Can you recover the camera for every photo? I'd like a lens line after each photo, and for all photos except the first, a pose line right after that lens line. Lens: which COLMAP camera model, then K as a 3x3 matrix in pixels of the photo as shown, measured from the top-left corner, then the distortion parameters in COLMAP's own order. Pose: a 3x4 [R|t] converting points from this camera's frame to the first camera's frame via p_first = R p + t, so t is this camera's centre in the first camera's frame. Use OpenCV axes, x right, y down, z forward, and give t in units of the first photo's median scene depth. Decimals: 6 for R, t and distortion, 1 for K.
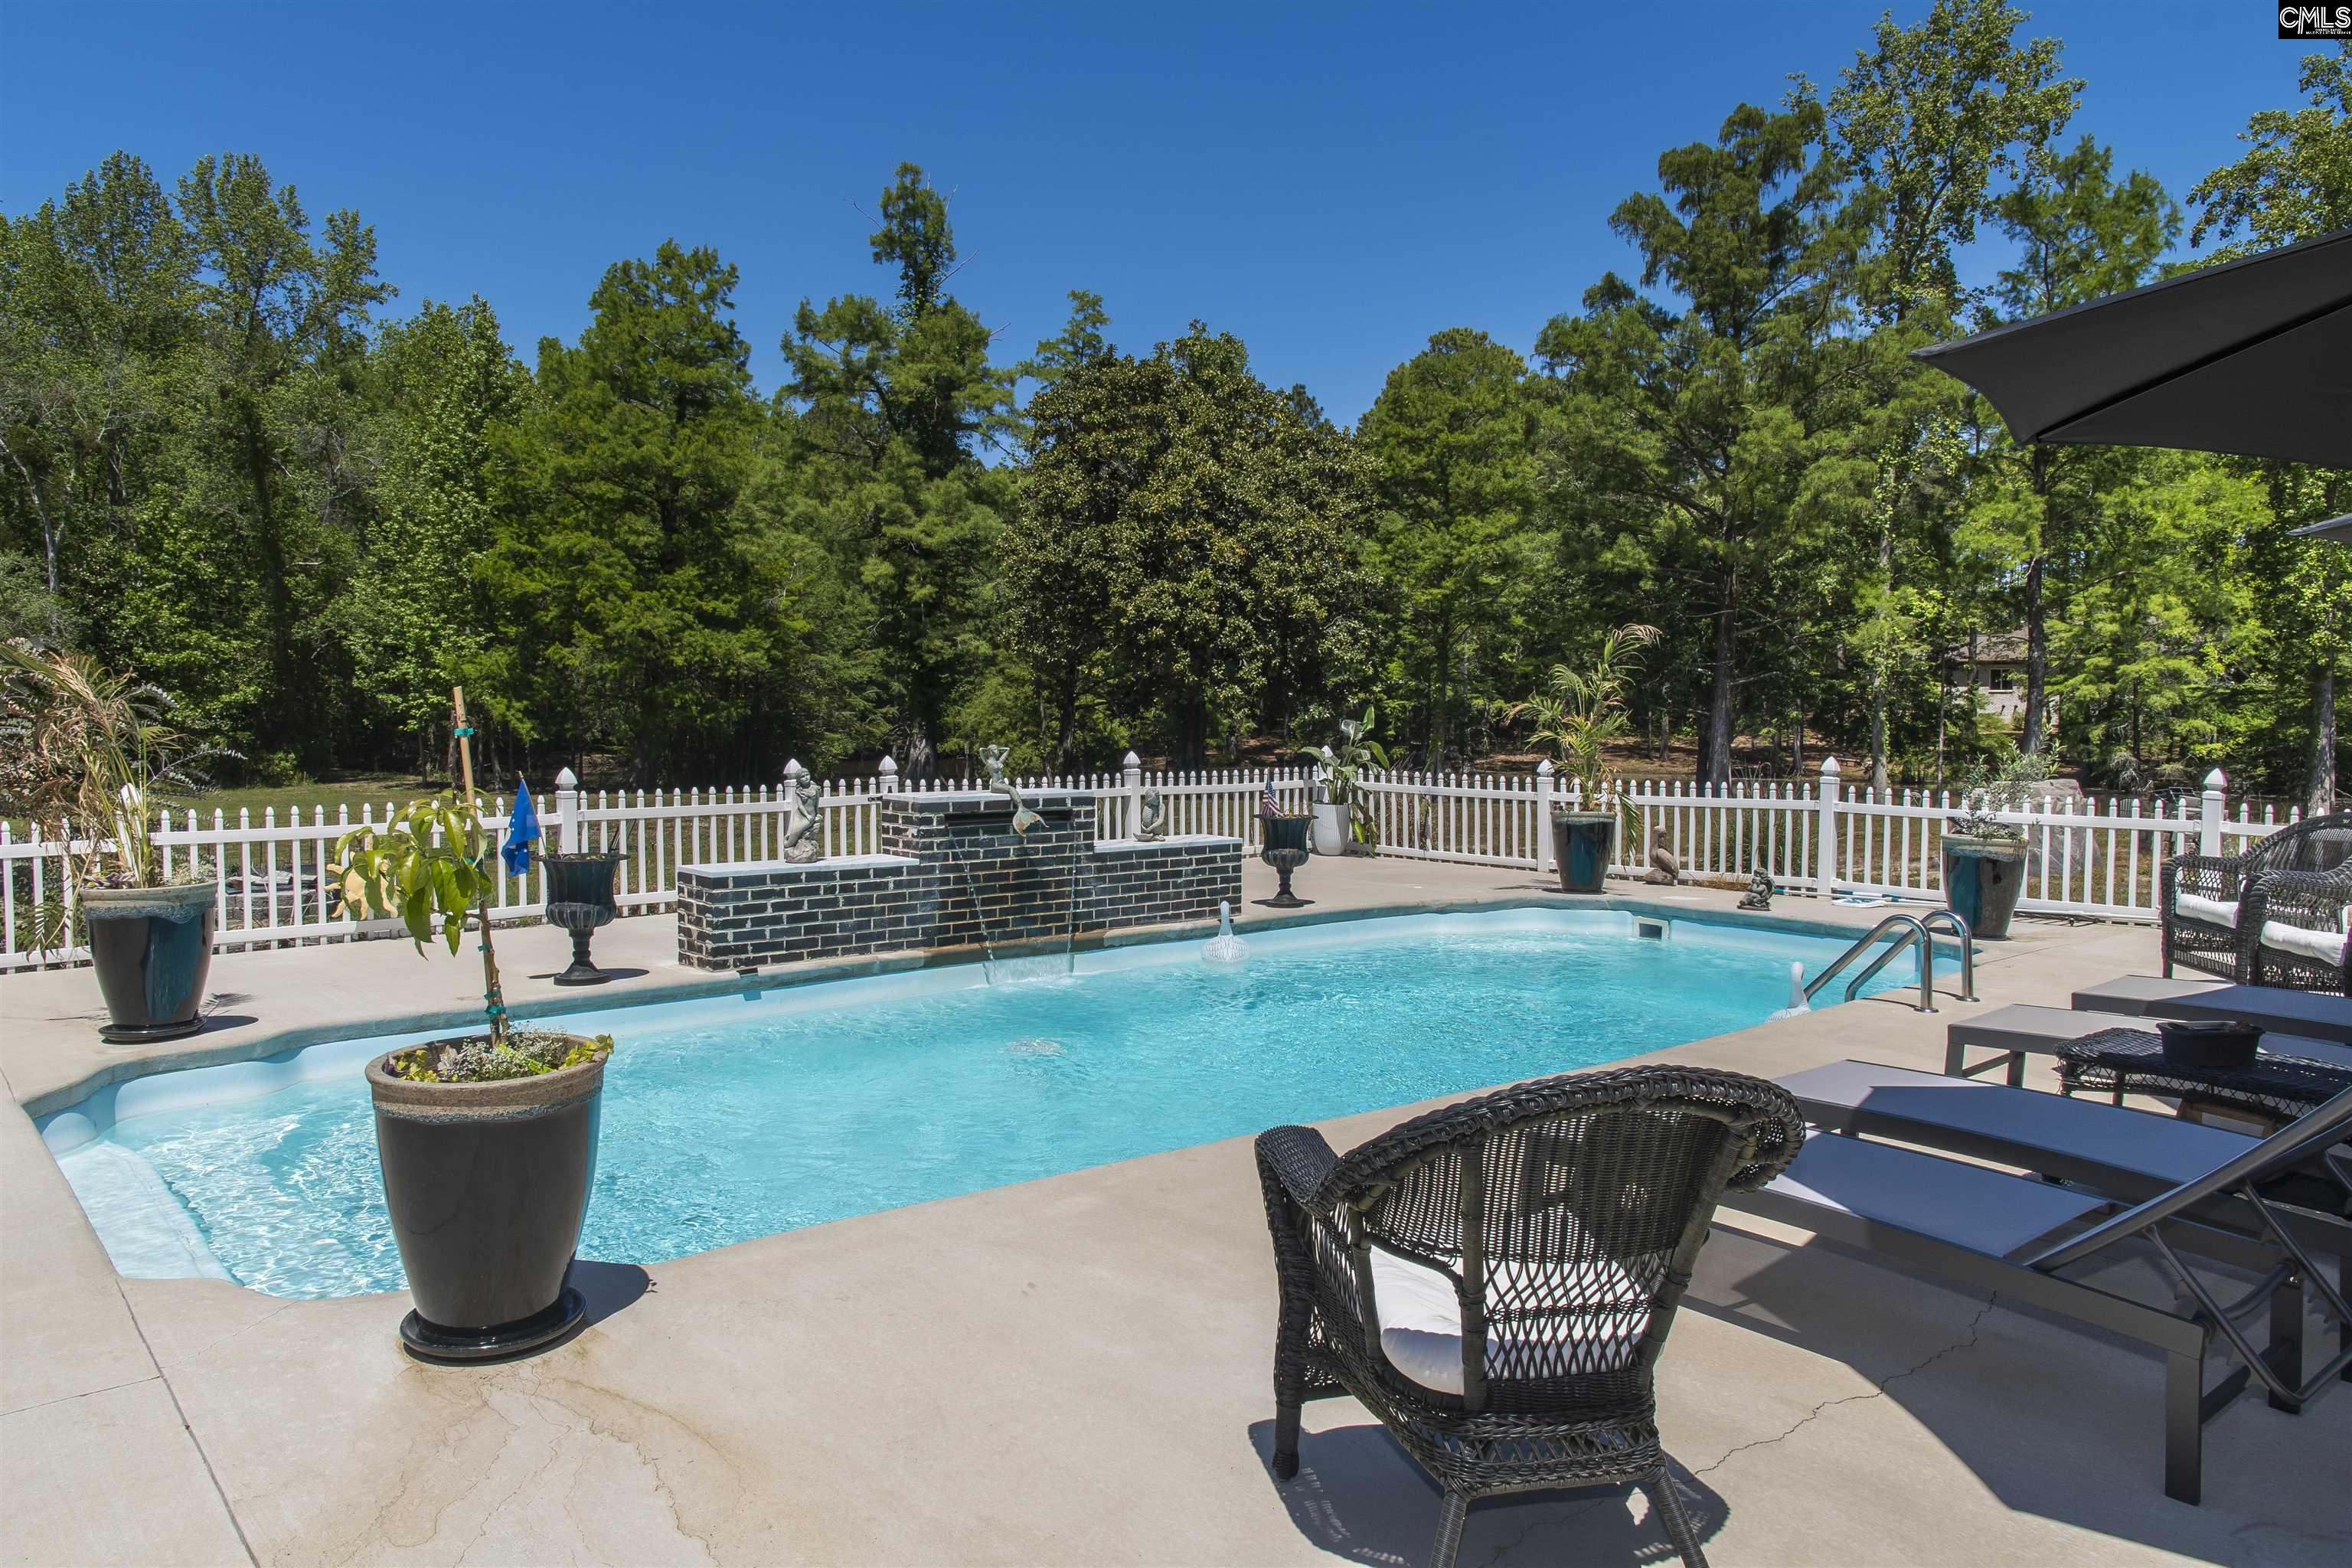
lens RADIAL K [[1706.1, 0, 1175.9], [0, 1706.1, 783.8], [0, 0, 1]] dist [0.041854, 0.002251]
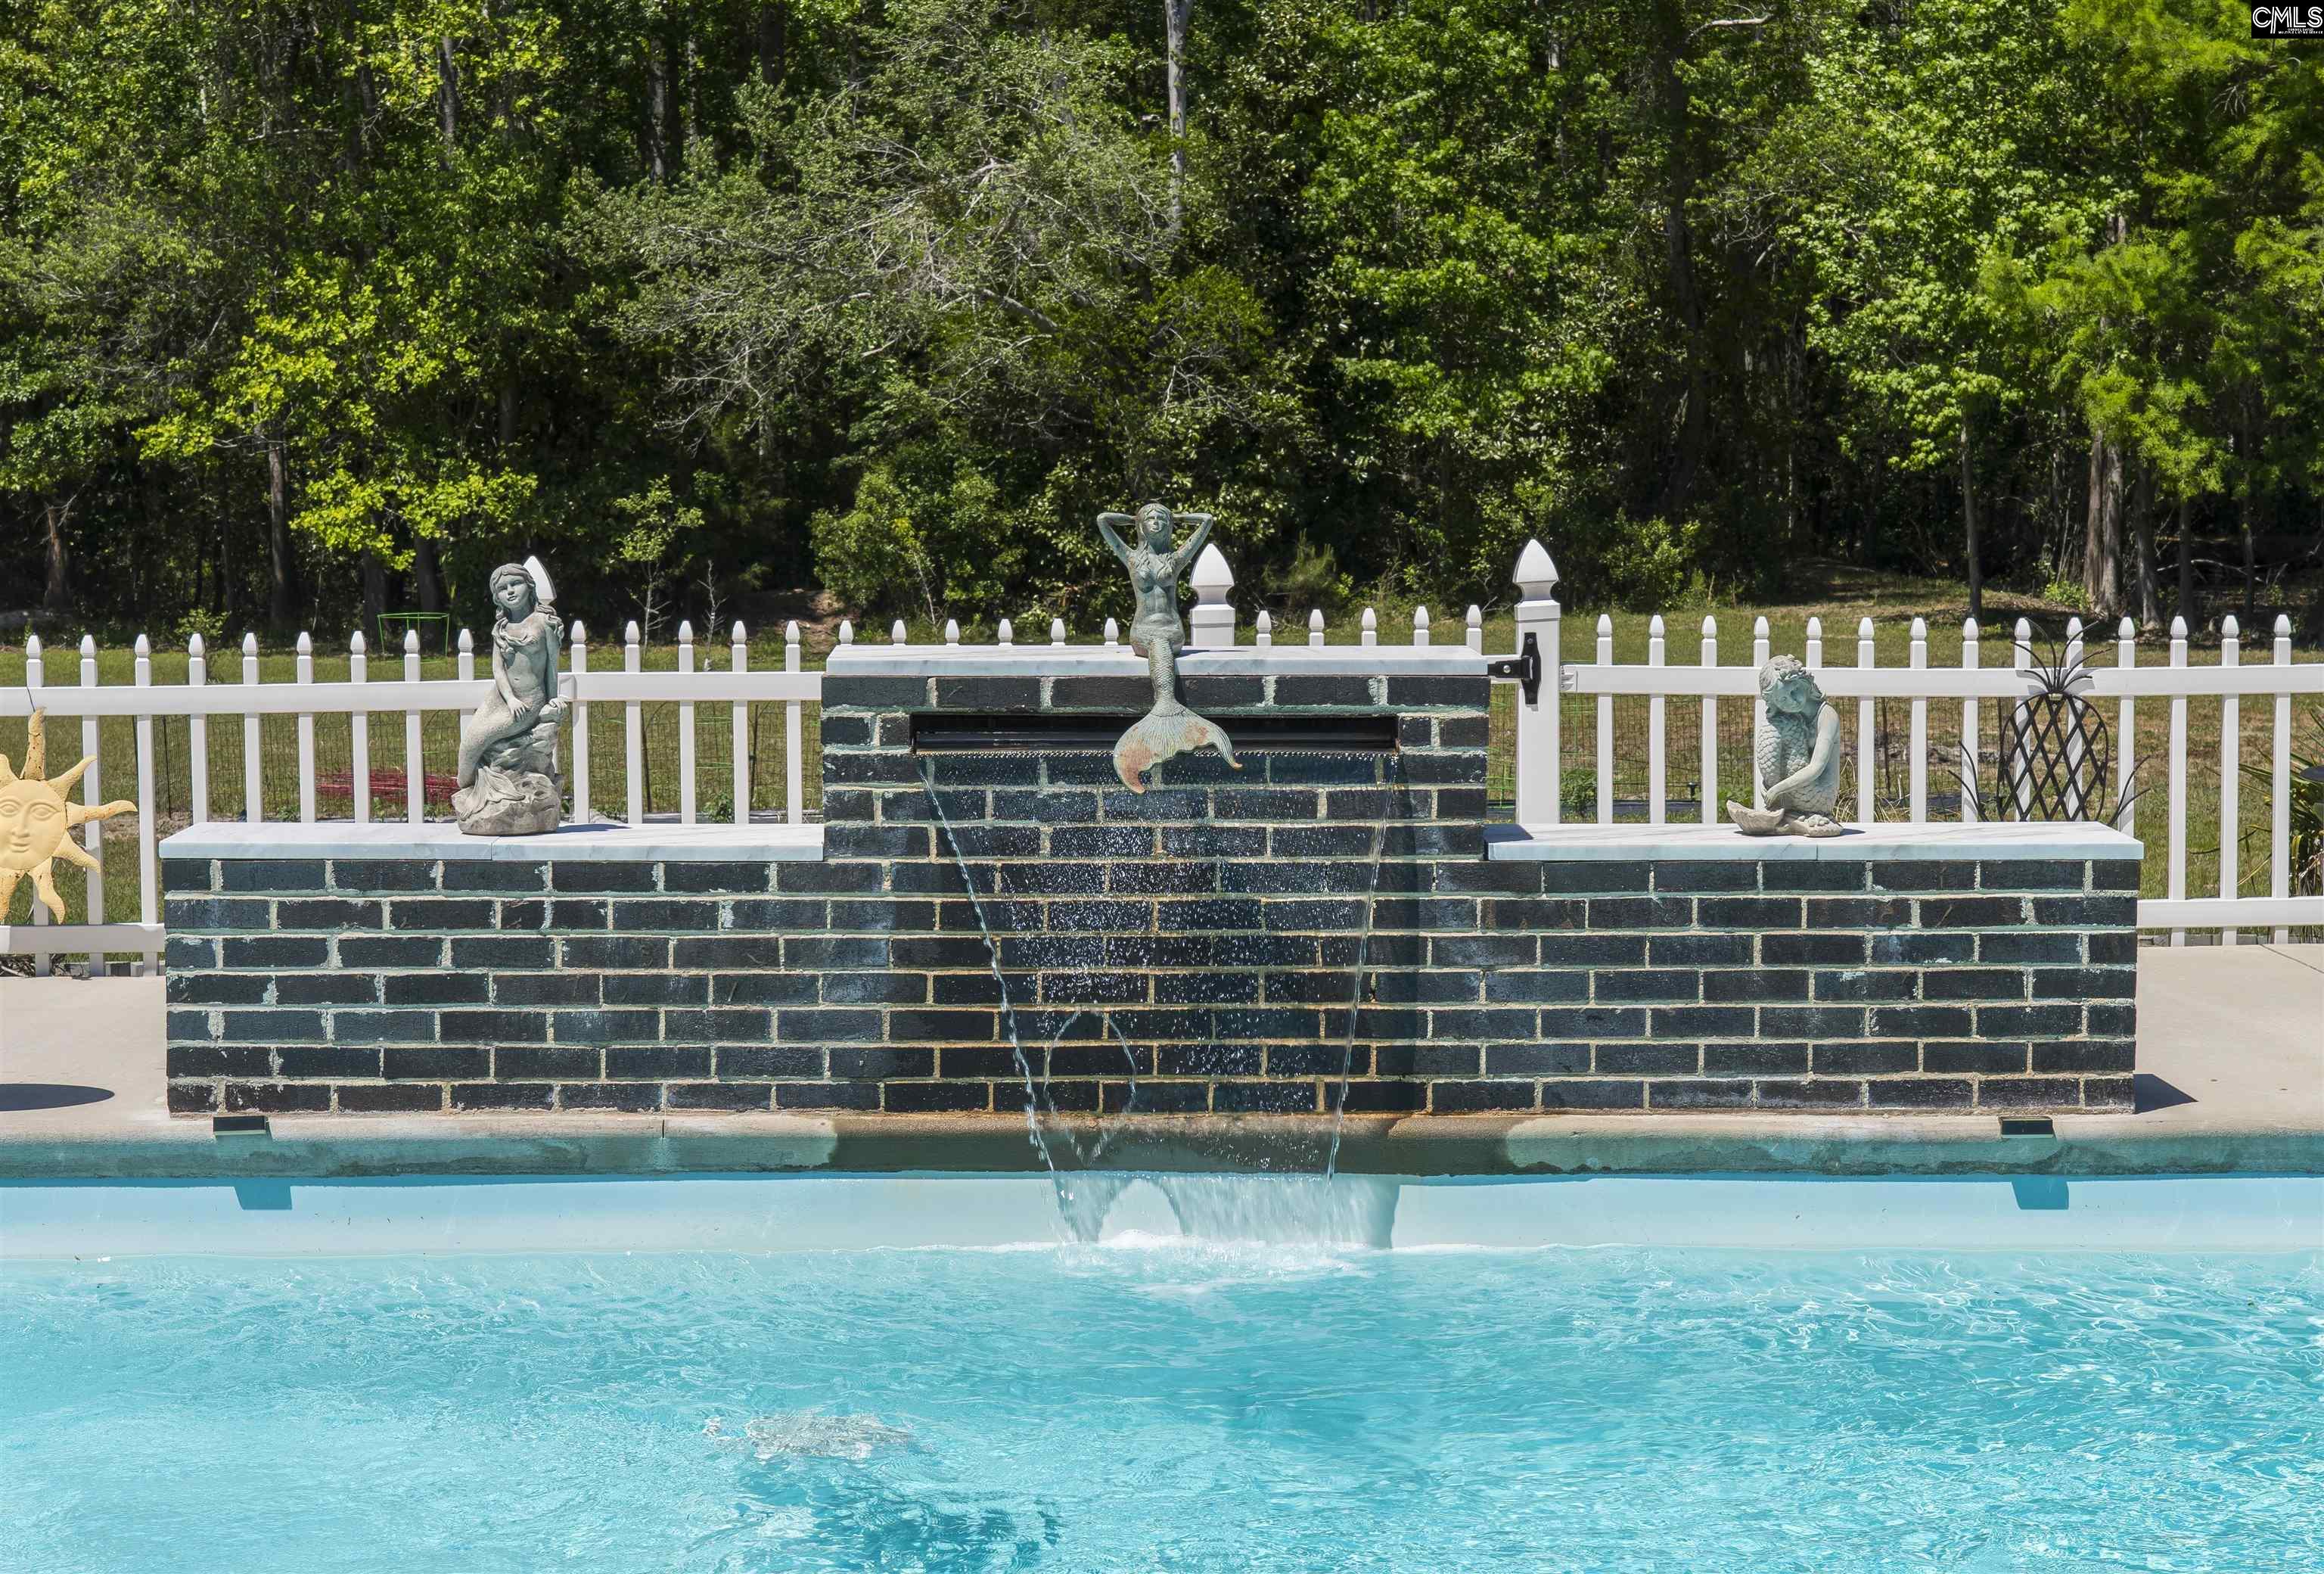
lens RADIAL K [[5091.8, 0, 1161.5], [0, 5091.8, 786.4], [0, 0, 1]] dist [0.036297, 0.000000]
pose [[0.765071, 0.046193, -0.642288, 0.501685], [-0.026781, 0.998843, 0.039935, -0.007895], [0.643389, -0.013352, 0.765423, 0.263801]]
